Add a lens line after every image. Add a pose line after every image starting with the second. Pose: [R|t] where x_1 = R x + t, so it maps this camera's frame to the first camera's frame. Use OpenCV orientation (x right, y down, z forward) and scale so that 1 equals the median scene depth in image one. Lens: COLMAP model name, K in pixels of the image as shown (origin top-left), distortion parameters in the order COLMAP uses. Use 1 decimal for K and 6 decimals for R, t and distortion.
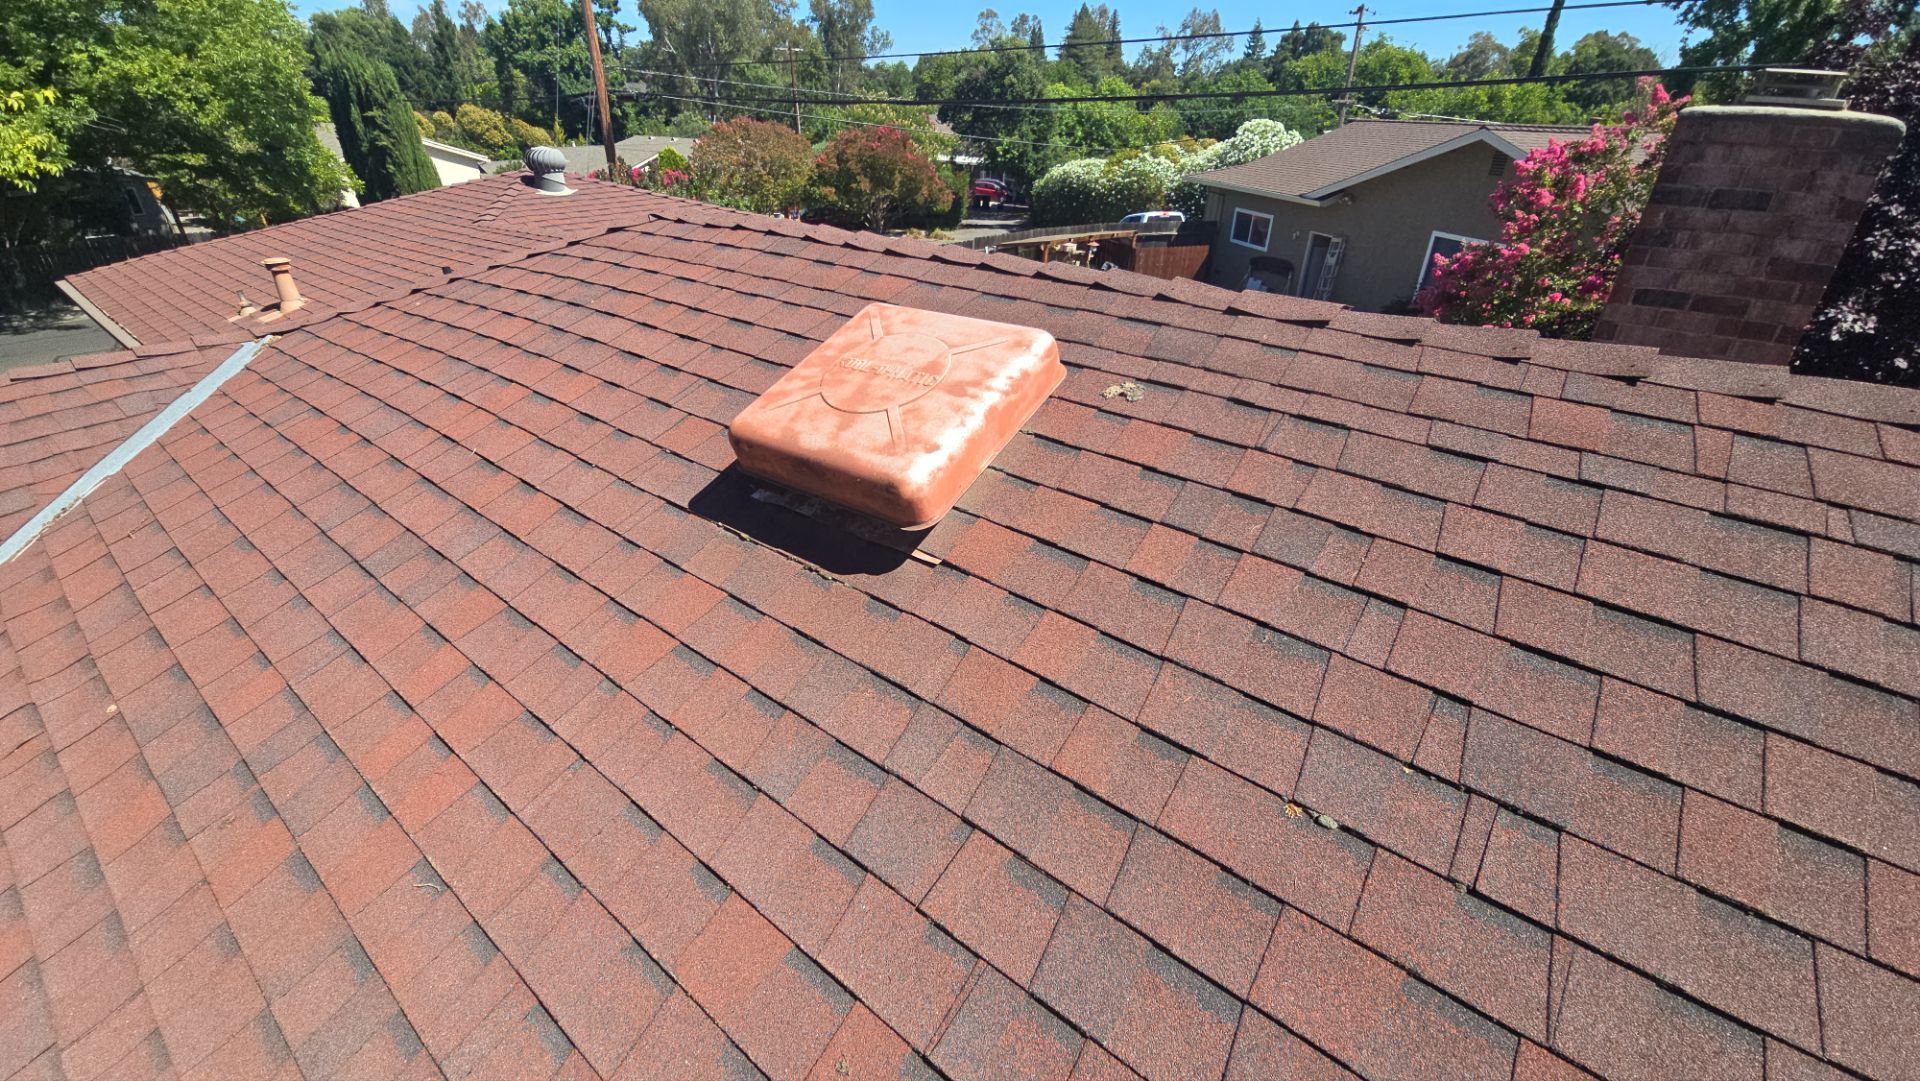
lens RADIAL K [[784.4, 0, 959.0], [0, 784.4, 536.3], [0, 0, 1]] dist [0.008432, -0.007758]
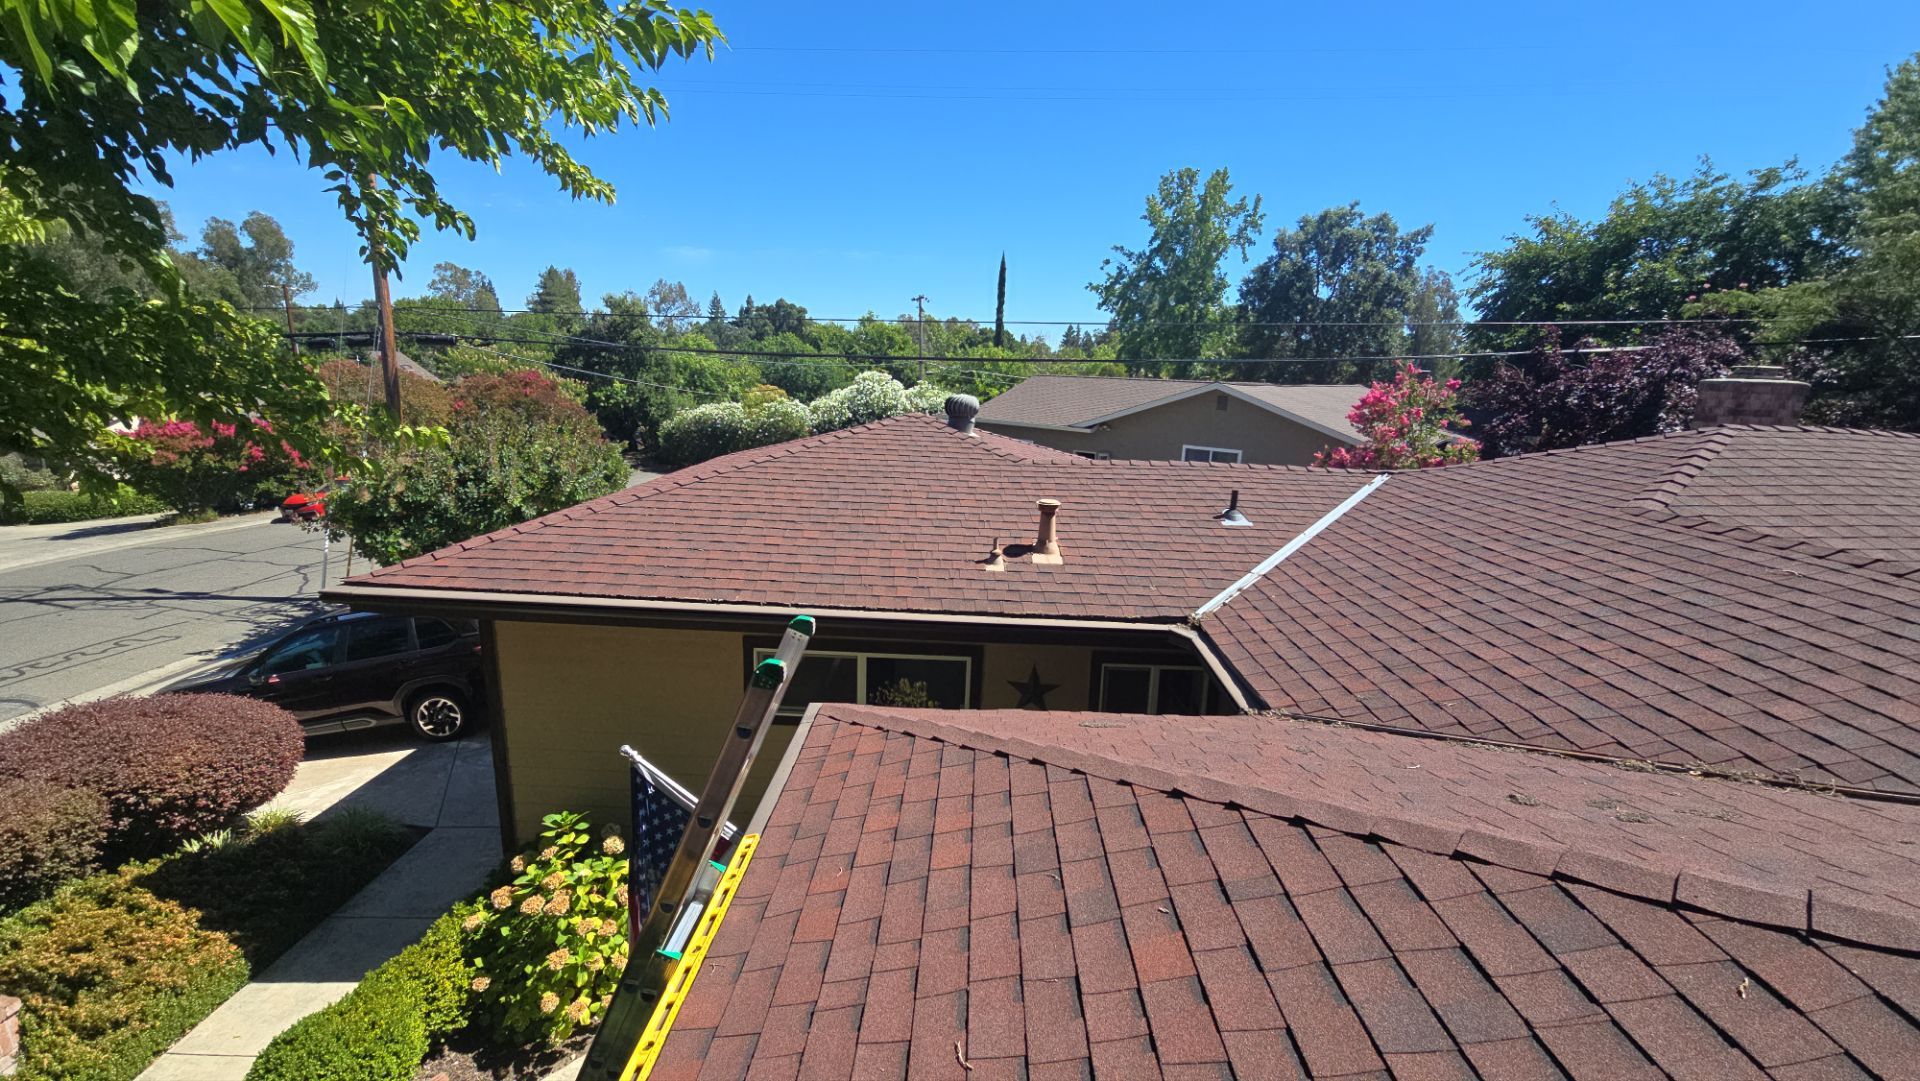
lens RADIAL K [[781.7, 0, 959.0], [0, 781.7, 538.4], [0, 0, 1]] dist [-0.000623, -0.000017]
pose [[0.803160, -0.109348, 0.585642, -0.194800], [0.264360, 0.946347, -0.185851, -0.019556], [-0.533898, 0.304089, 0.788976, 0.038371]]
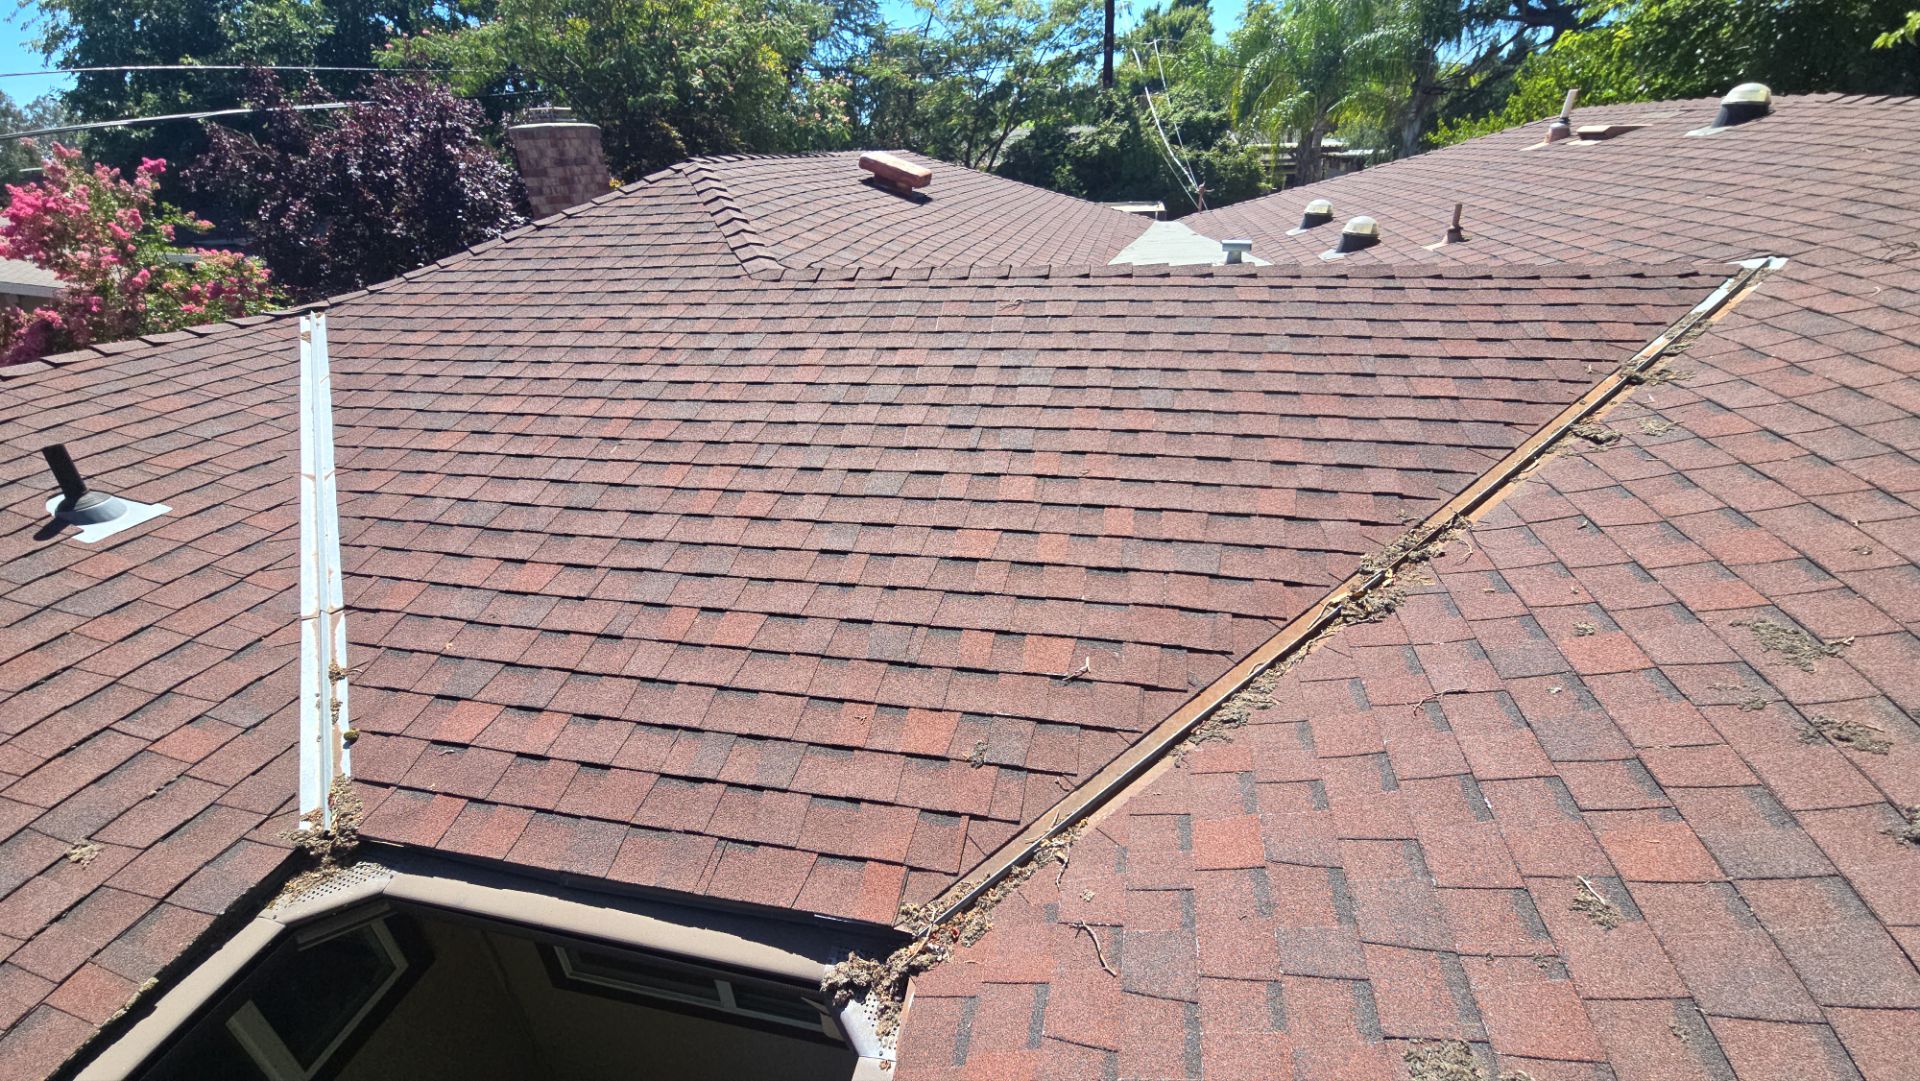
lens RADIAL K [[776.1, 0, 960.0], [0, 776.1, 540.5], [0, 0, 1]] dist [0.015464, -0.015656]
pose [[-0.438367, -0.398534, 0.805608, -0.144491], [0.469926, 0.662423, 0.583408, -0.037439], [-0.766162, 0.634323, -0.103103, 0.081119]]
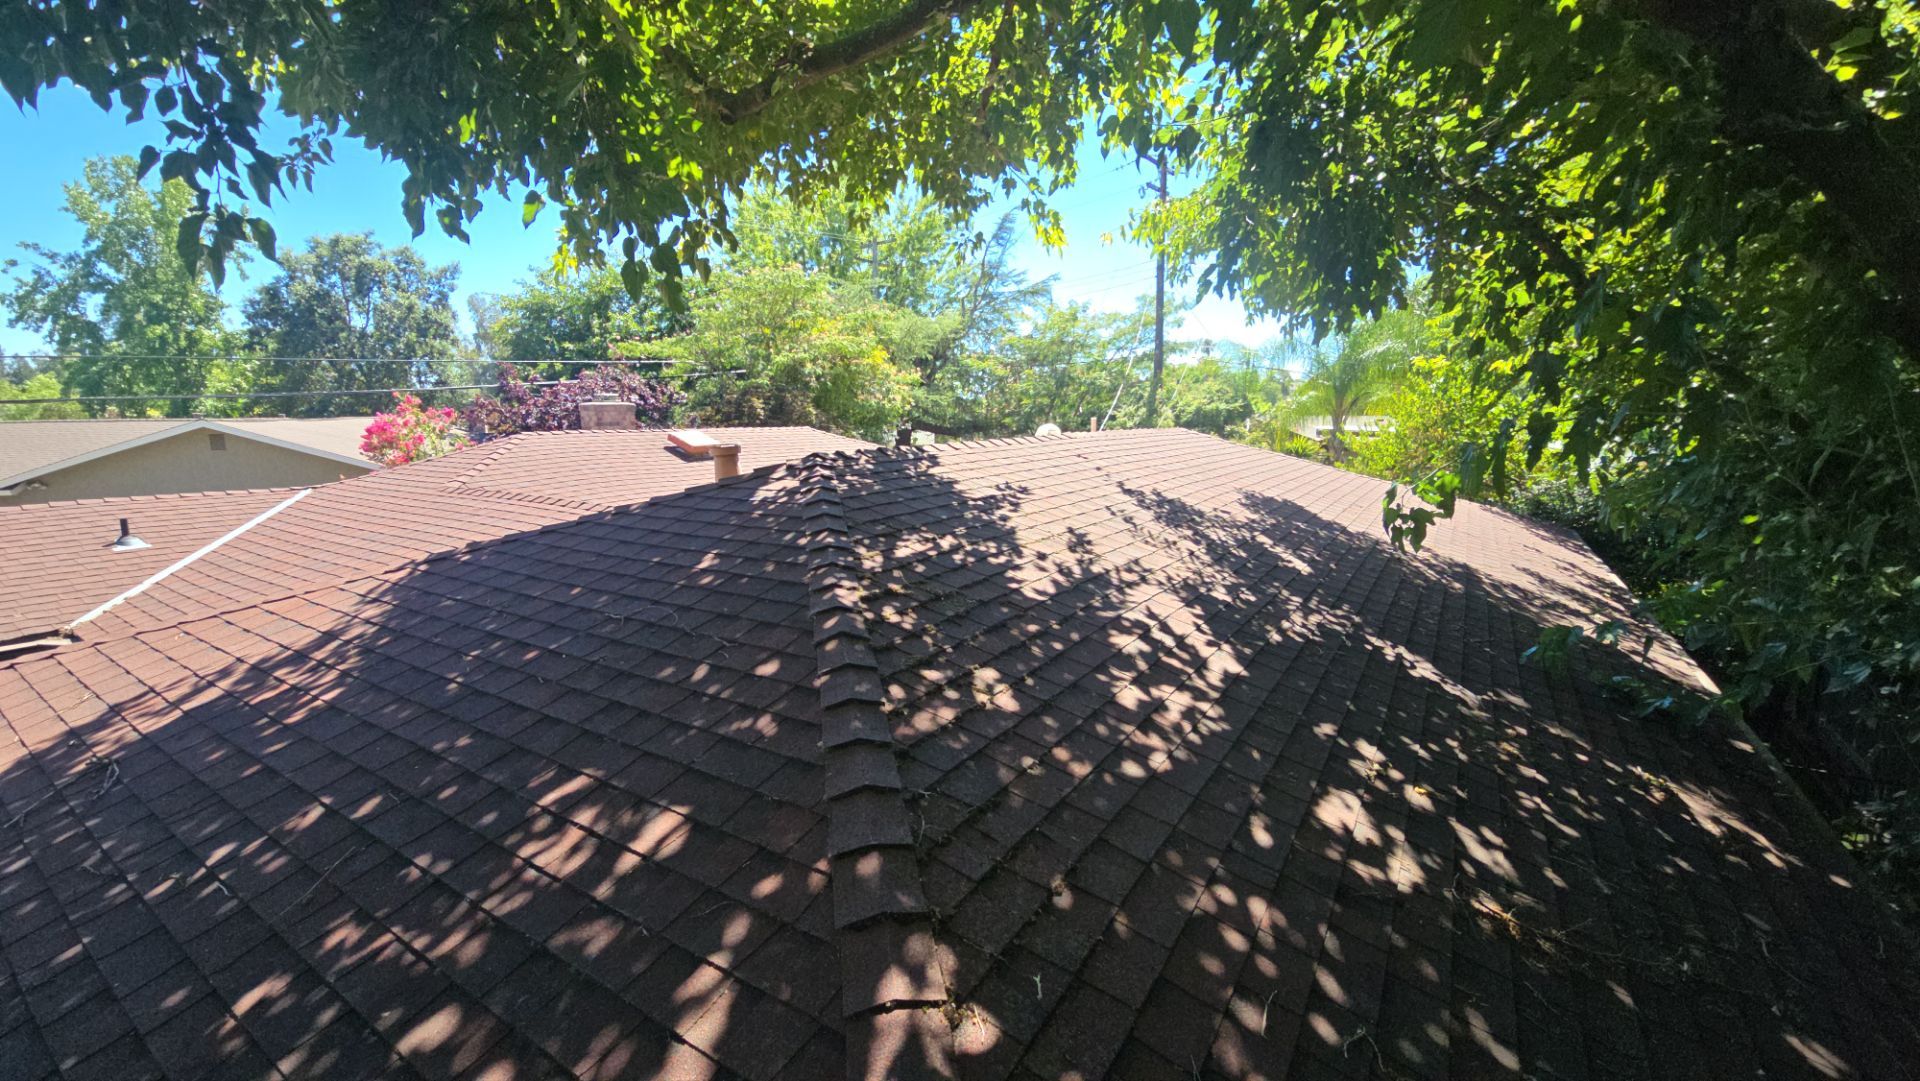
lens RADIAL K [[784.4, 0, 959.0], [0, 784.4, 536.3], [0, 0, 1]] dist [0.008432, -0.007758]
pose [[-0.086945, -0.167146, 0.982091, -0.238144], [0.483339, 0.854943, 0.188296, 0.012266], [-0.871105, 0.491054, 0.006455, -0.021715]]
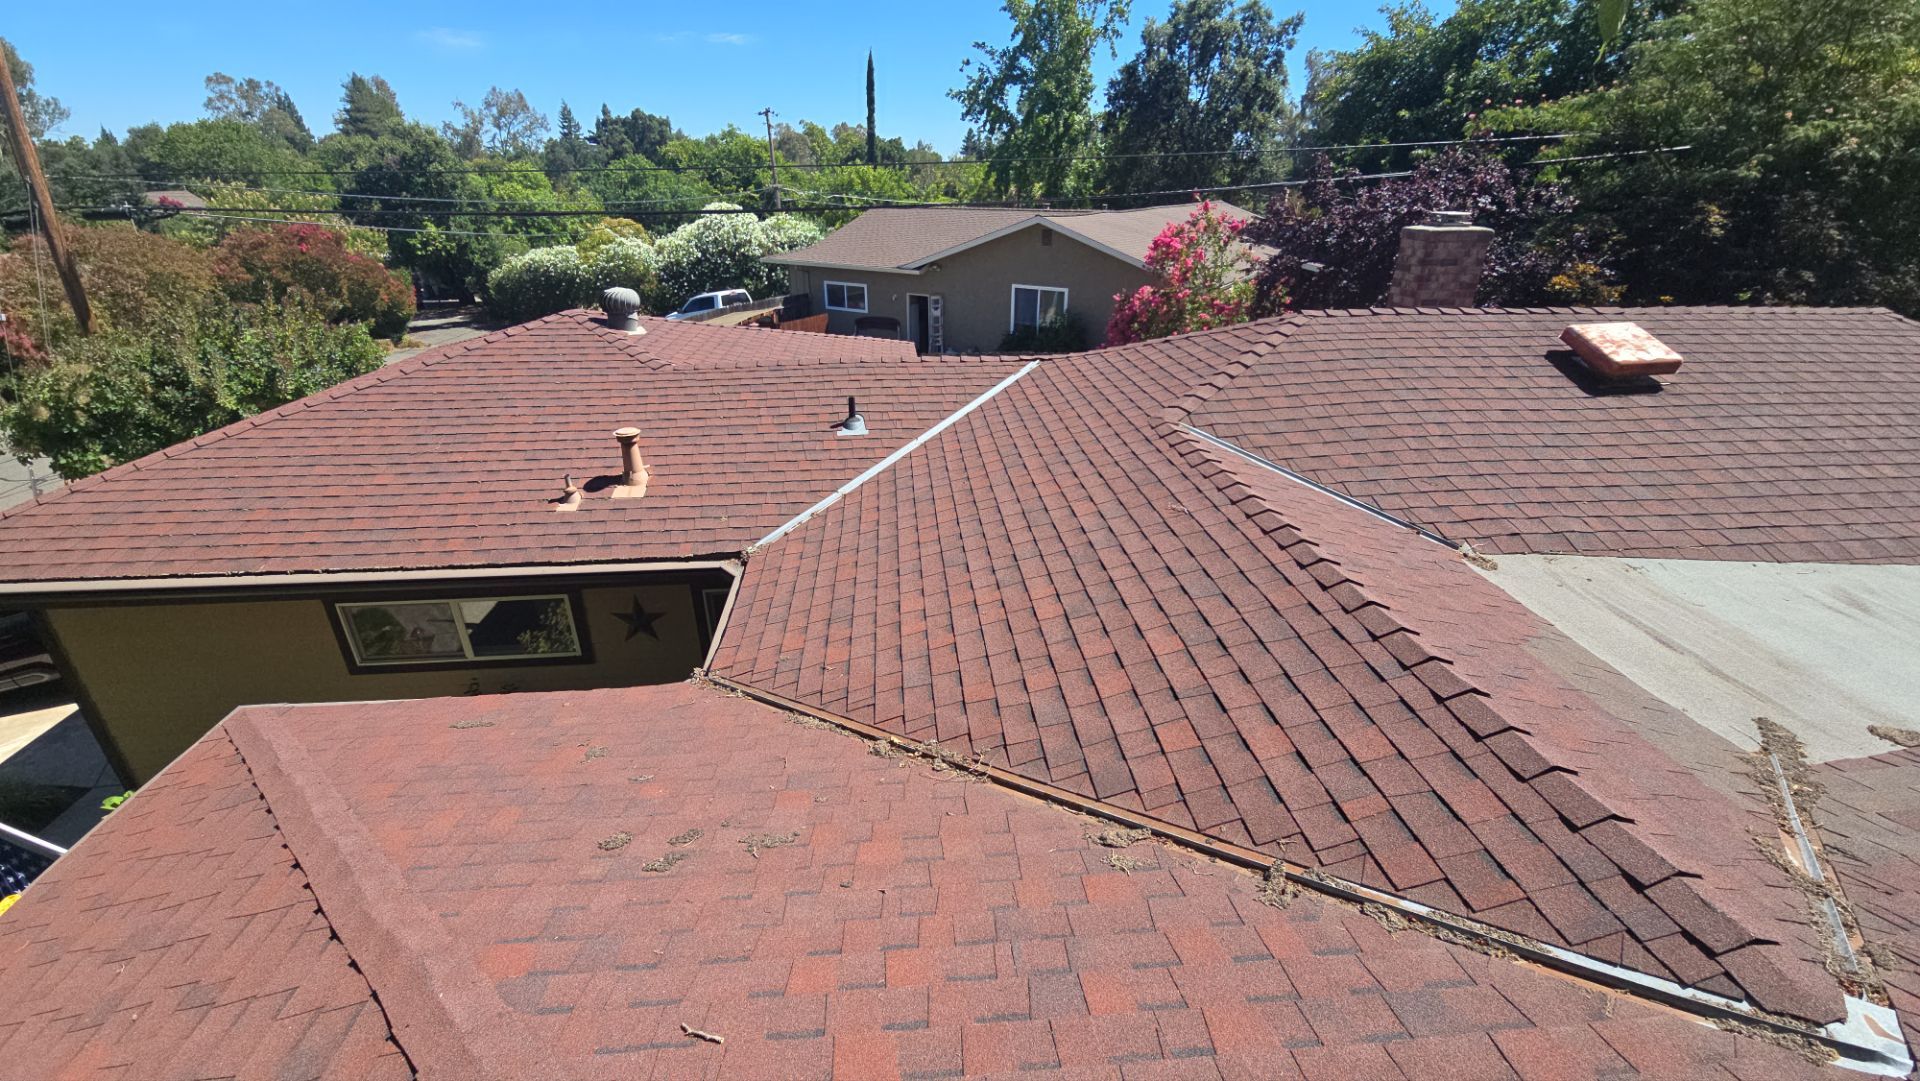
lens RADIAL K [[784.4, 0, 959.0], [0, 784.4, 536.3], [0, 0, 1]] dist [0.008432, -0.007758]
pose [[0.730869, -0.290883, 0.617428, -0.151686], [0.336653, 0.940571, 0.044616, -0.017708], [-0.593713, 0.175250, 0.785361, 0.006248]]
